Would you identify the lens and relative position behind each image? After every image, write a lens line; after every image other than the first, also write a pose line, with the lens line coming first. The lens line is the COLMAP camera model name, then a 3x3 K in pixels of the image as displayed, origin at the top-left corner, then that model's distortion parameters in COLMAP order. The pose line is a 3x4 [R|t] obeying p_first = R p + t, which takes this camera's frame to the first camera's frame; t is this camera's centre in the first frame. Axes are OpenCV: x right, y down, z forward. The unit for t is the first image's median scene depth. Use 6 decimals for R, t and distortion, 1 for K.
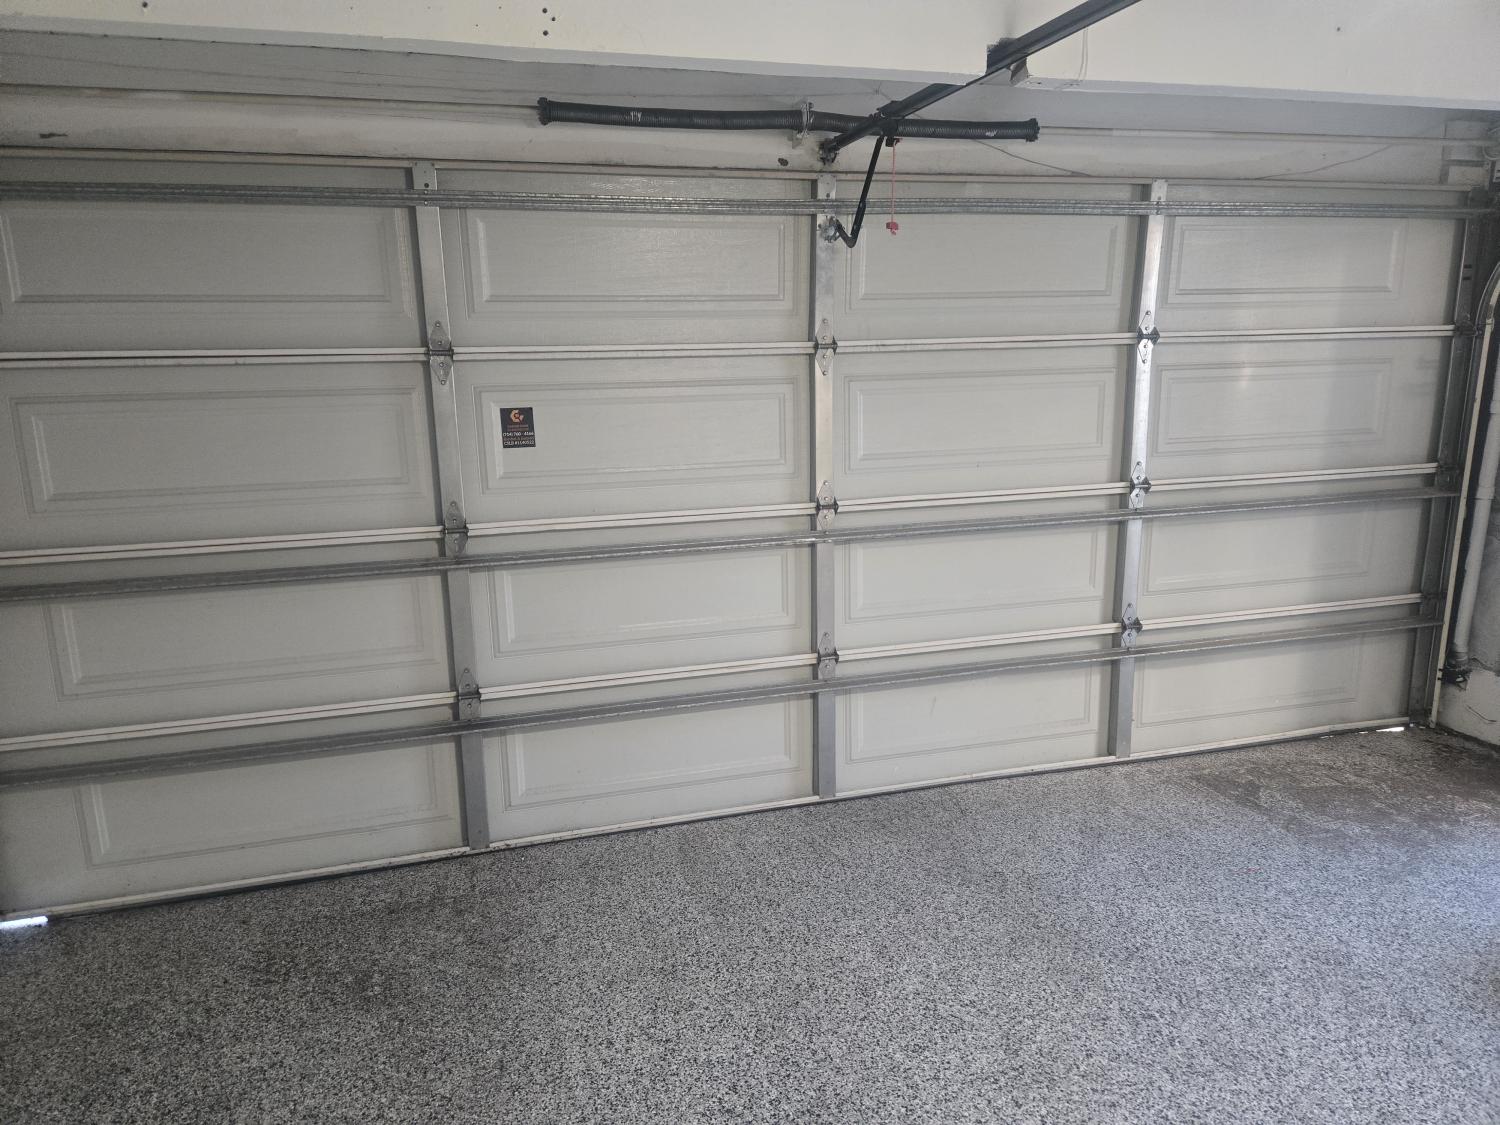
lens RADIAL K [[1040.8, 0, 745.9], [0, 1040.8, 572.8], [0, 0, 1]] dist [0.071082, -0.058250]
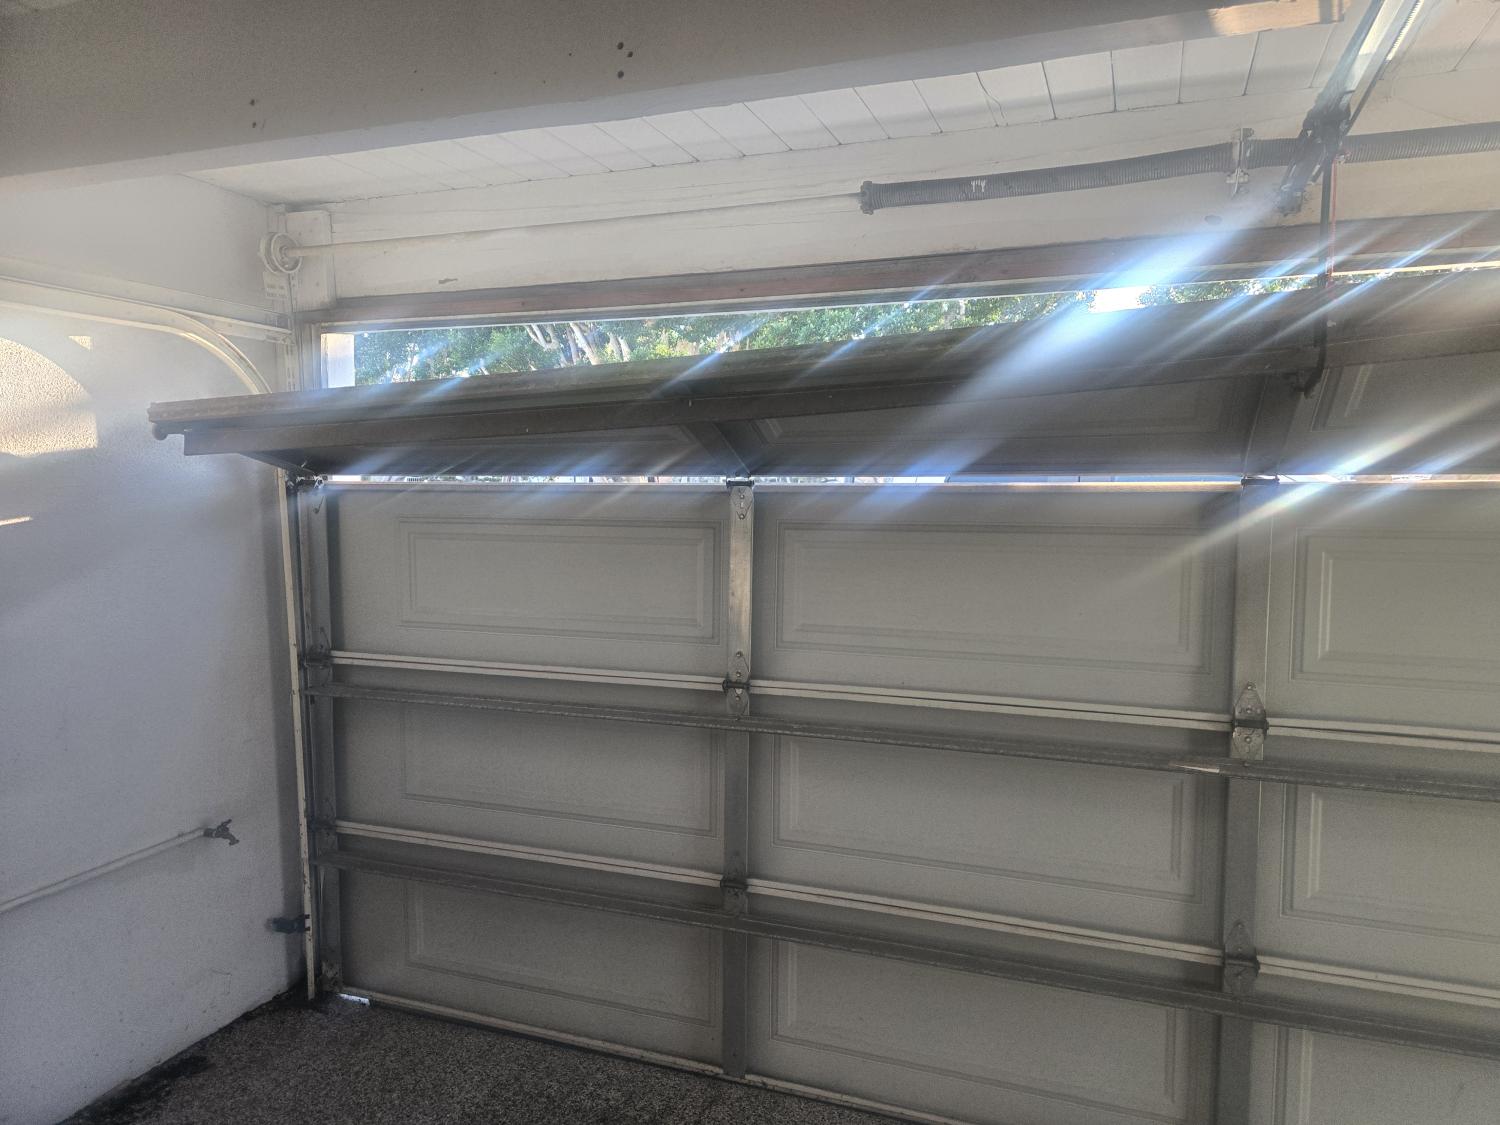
lens RADIAL K [[1040.8, 0, 755.9], [0, 1040.8, 580.3], [0, 0, 1]] dist [0.071082, -0.058250]
pose [[0.801135, 0.076991, -0.593511, 0.226688], [-0.143768, 0.987410, -0.065974, -0.069705], [0.580959, 0.138182, 0.802117, 0.304473]]
